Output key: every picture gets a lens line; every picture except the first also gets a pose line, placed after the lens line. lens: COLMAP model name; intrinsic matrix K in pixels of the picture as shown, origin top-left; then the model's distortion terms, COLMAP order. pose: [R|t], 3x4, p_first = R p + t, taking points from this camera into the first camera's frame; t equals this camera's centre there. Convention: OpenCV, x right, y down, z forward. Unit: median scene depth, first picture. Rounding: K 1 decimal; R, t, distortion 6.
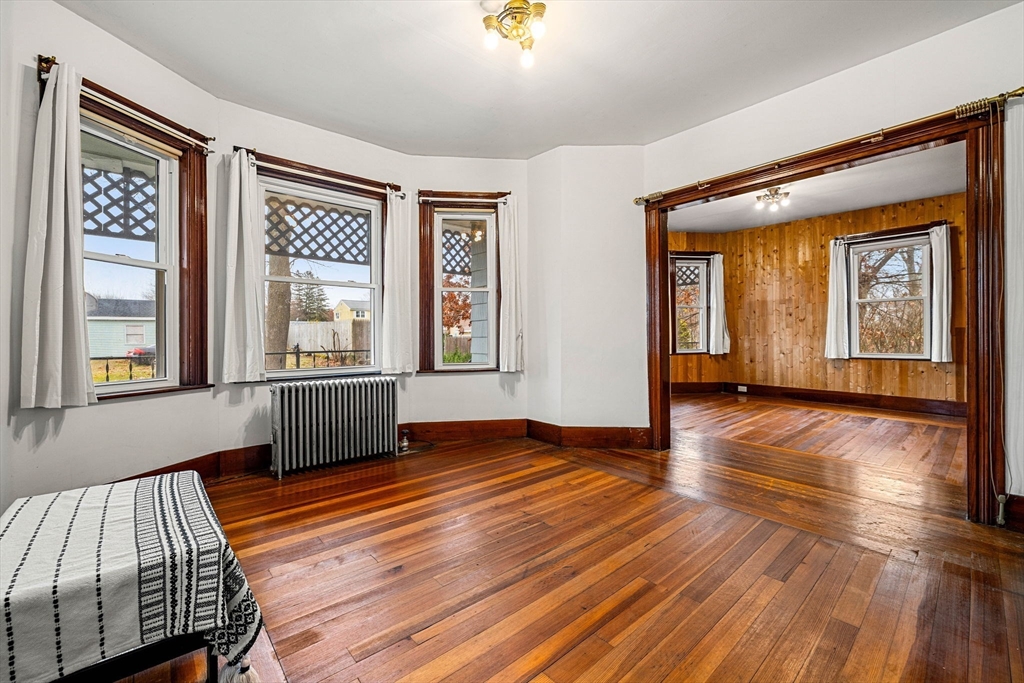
lens RADIAL K [[416.7, 0, 513.5], [0, 416.7, 338.7], [0, 0, 1]] dist [0.013110, -0.000068]
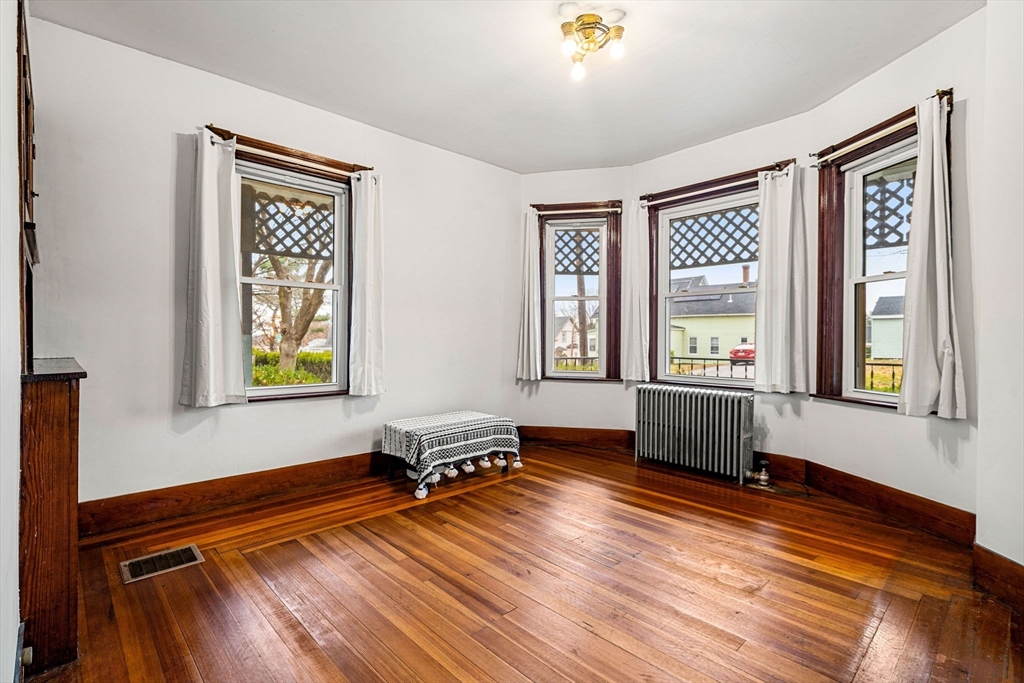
lens RADIAL K [[483.3, 0, 509.6], [0, 483.3, 342.6], [0, 0, 1]] dist [-0.000132, -0.000806]
pose [[0.042805, 0.021095, -0.998861, 0.685712], [-0.005725, 0.999766, 0.020869, -0.034470], [0.999067, 0.004825, 0.042916, 0.455178]]
